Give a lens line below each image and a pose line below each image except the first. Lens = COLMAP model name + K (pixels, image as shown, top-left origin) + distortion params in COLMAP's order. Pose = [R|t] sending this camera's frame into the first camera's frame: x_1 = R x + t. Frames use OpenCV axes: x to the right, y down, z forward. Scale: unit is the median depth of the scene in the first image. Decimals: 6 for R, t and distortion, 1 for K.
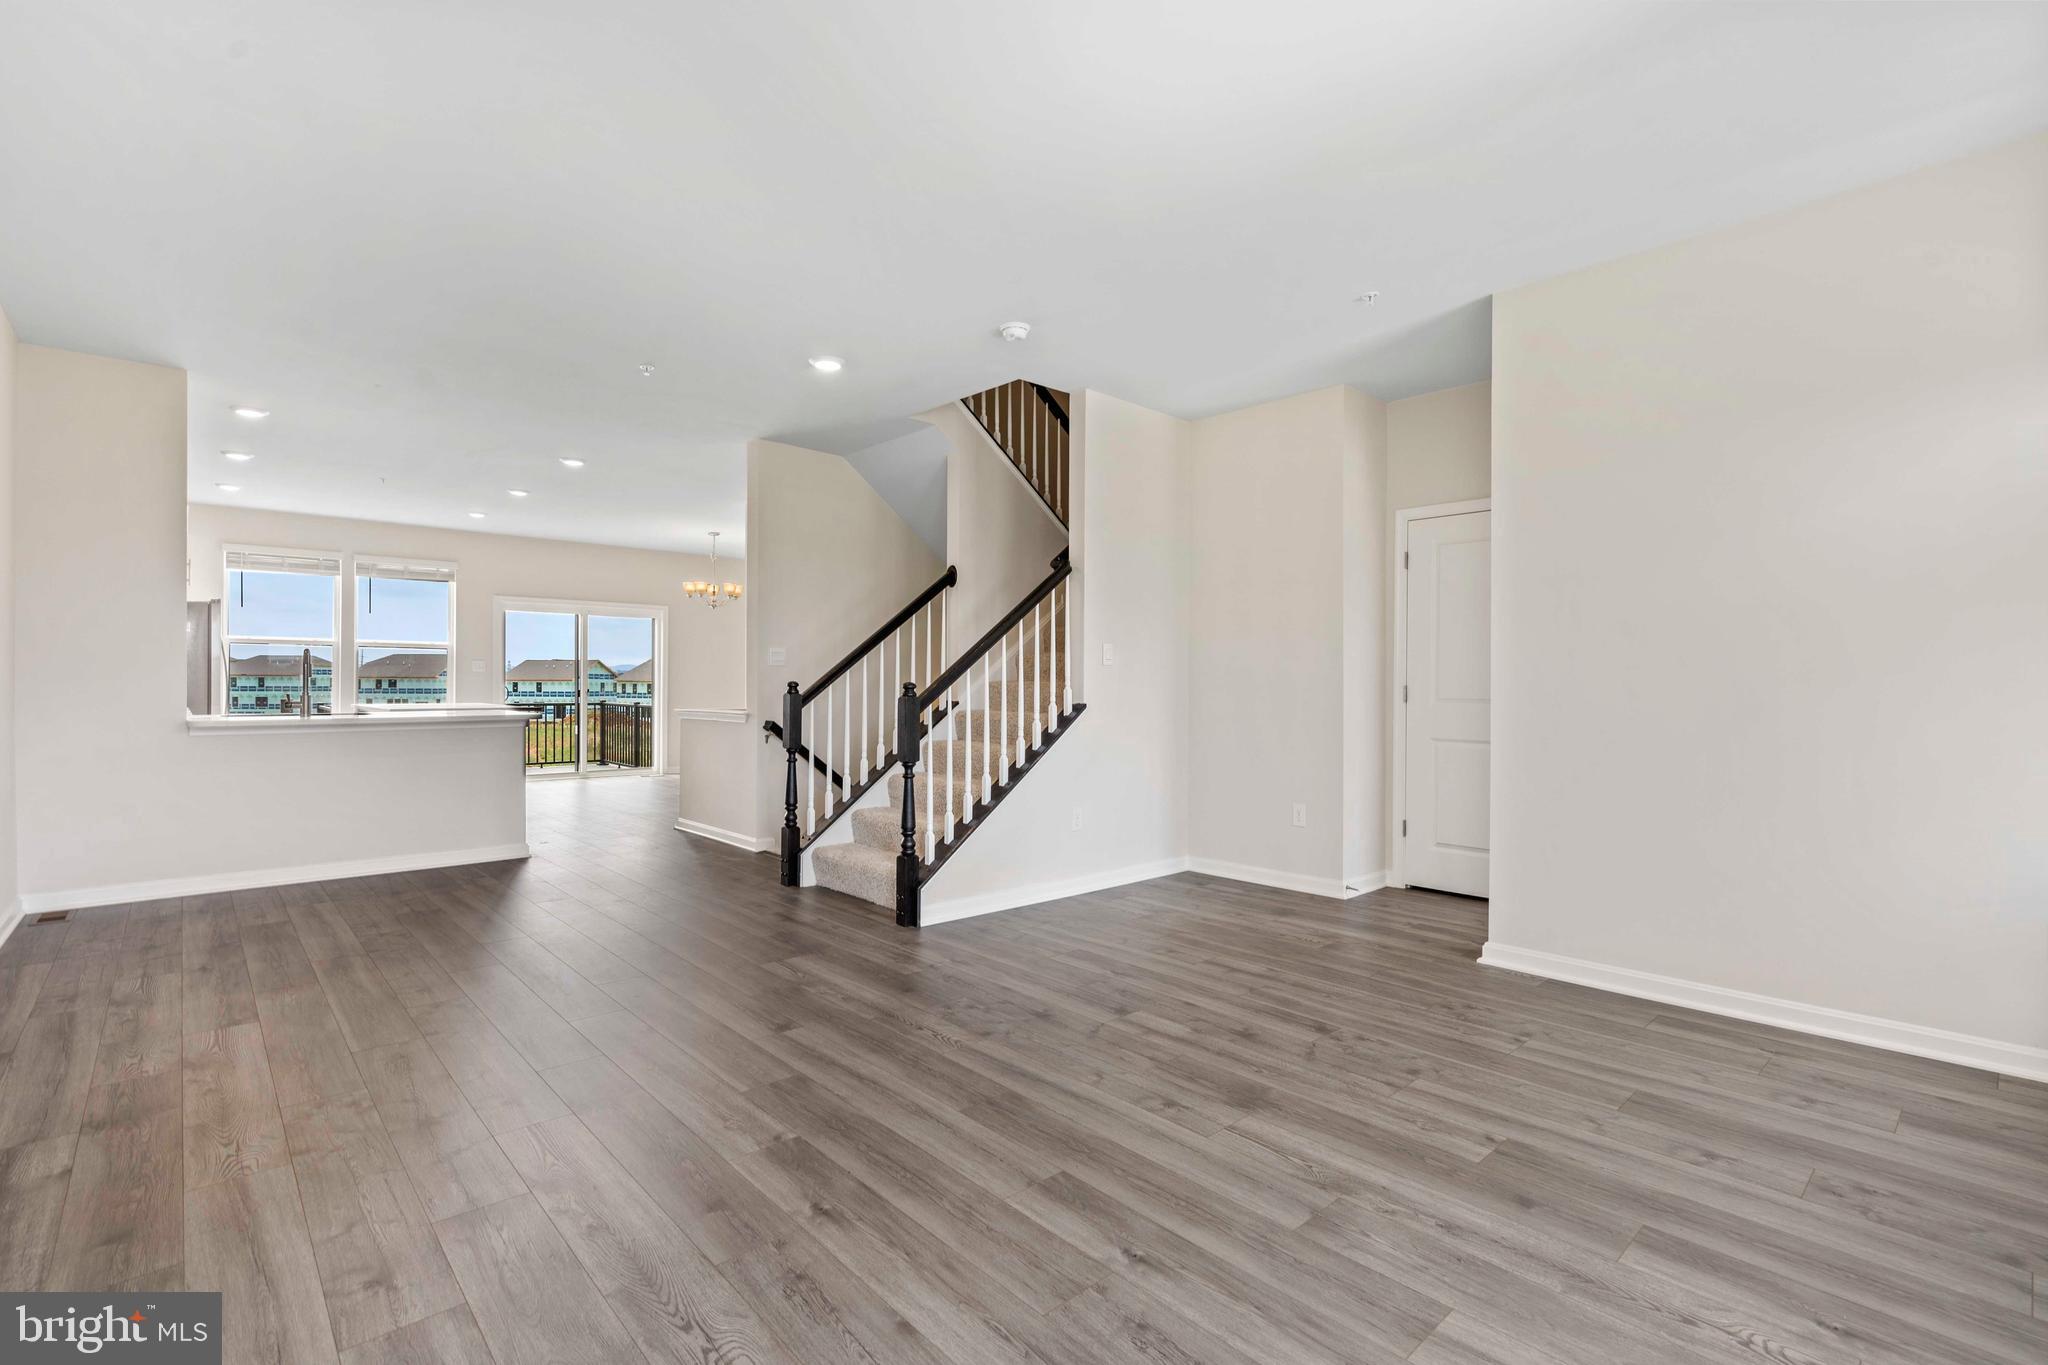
lens RADIAL K [[926.9, 0, 1020.6], [0, 926.9, 682.8], [0, 0, 1]] dist [0.003096, 0.000255]
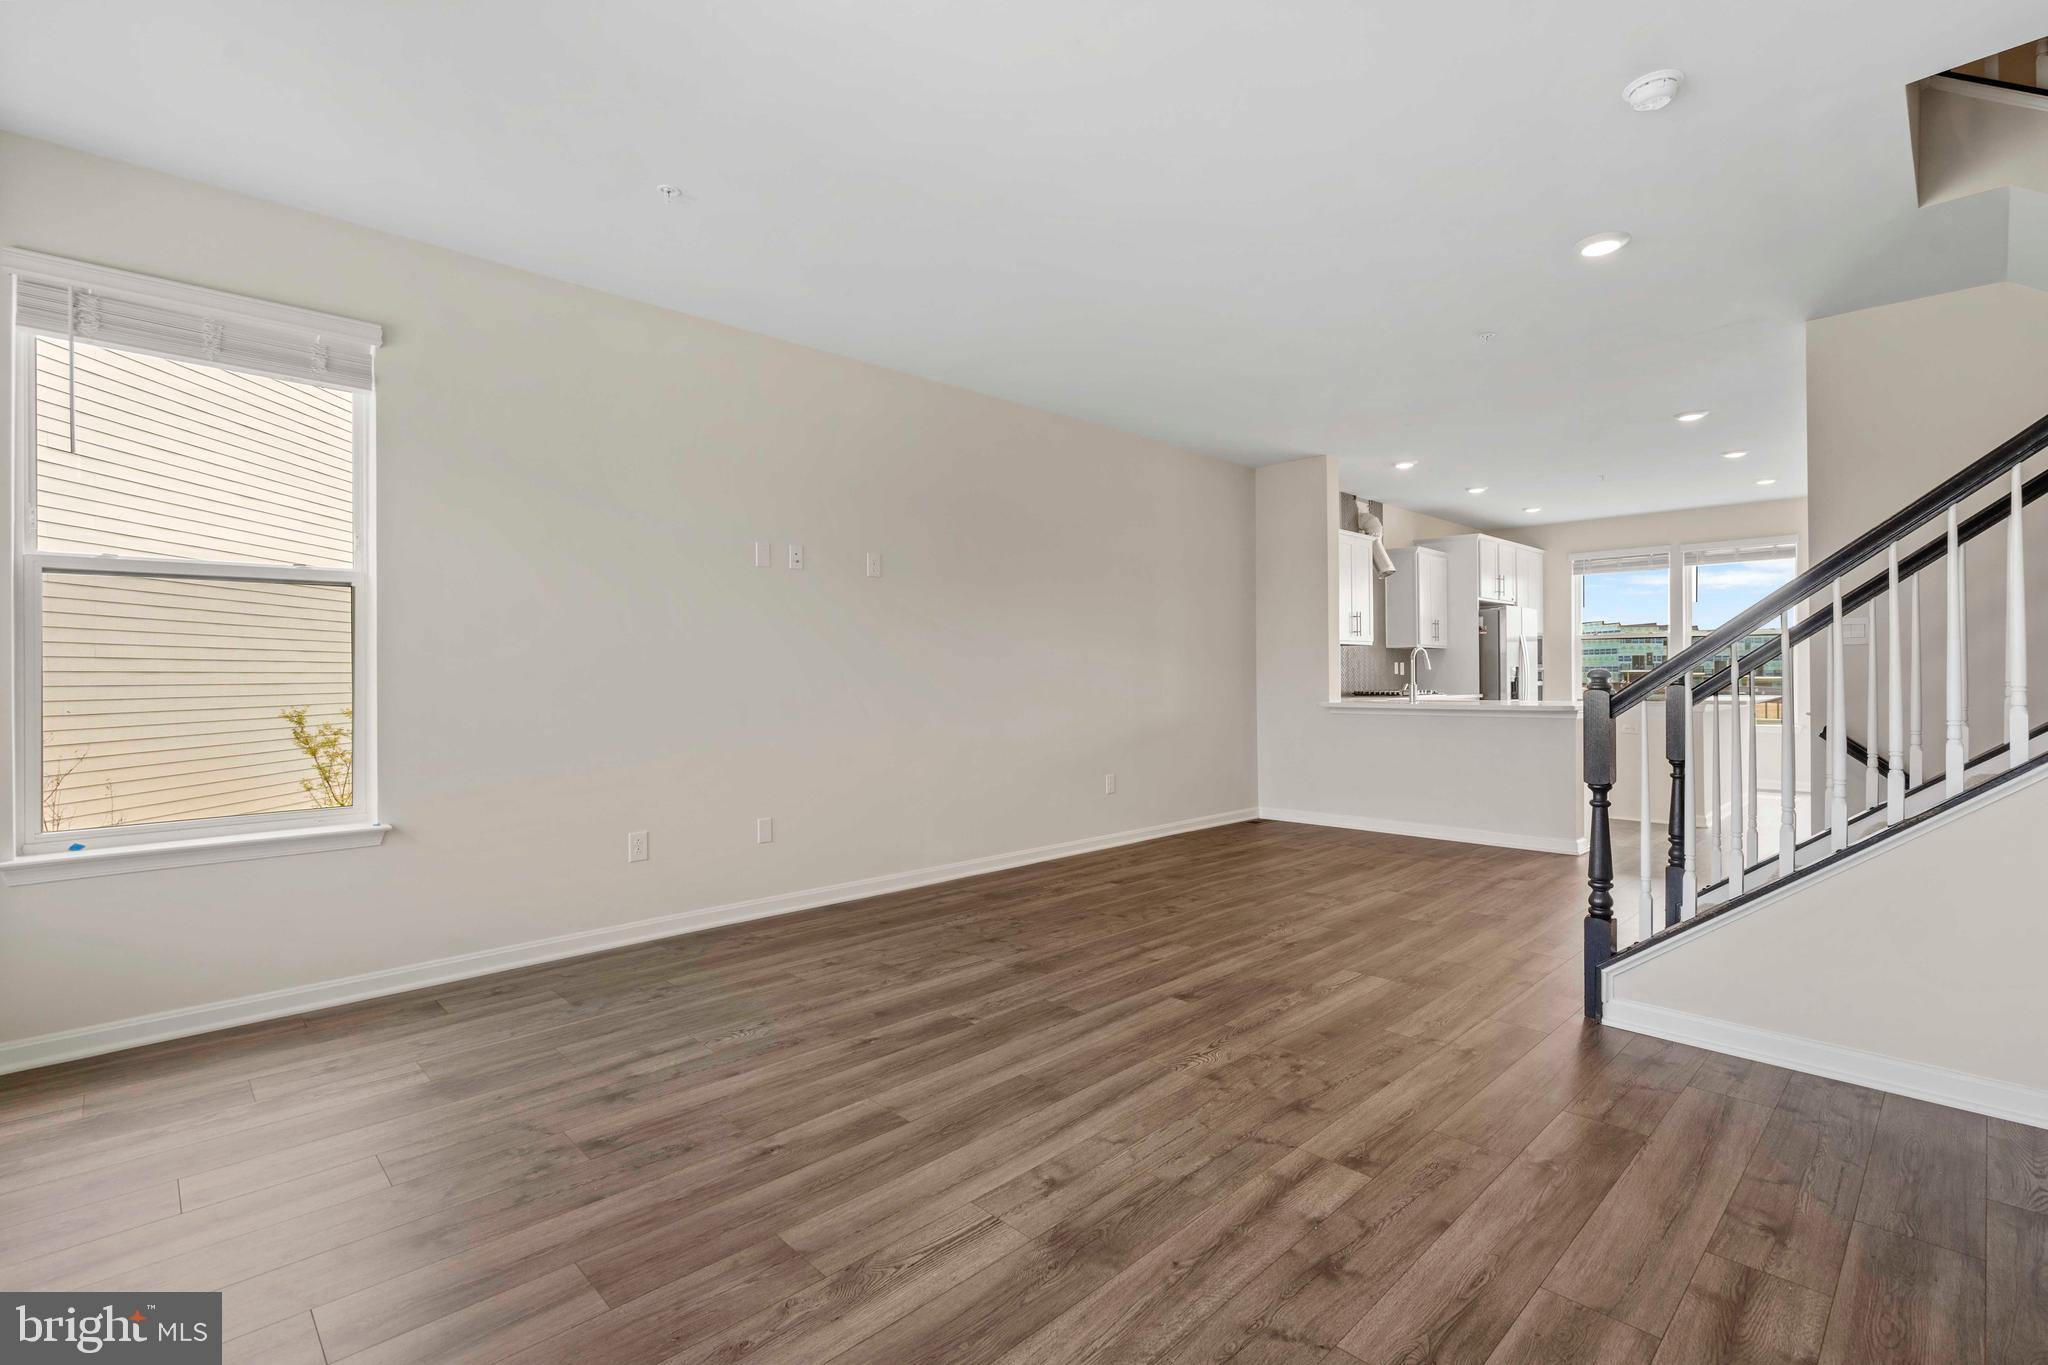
lens RADIAL K [[926.9, 0, 1021.0], [0, 926.9, 680.0], [0, 0, 1]] dist [0.003096, 0.000255]
pose [[0.029803, -0.002837, -0.999552, 1.052790], [0.012189, 0.999923, -0.002475, 0.006518], [0.999481, -0.012109, 0.029835, 1.012014]]
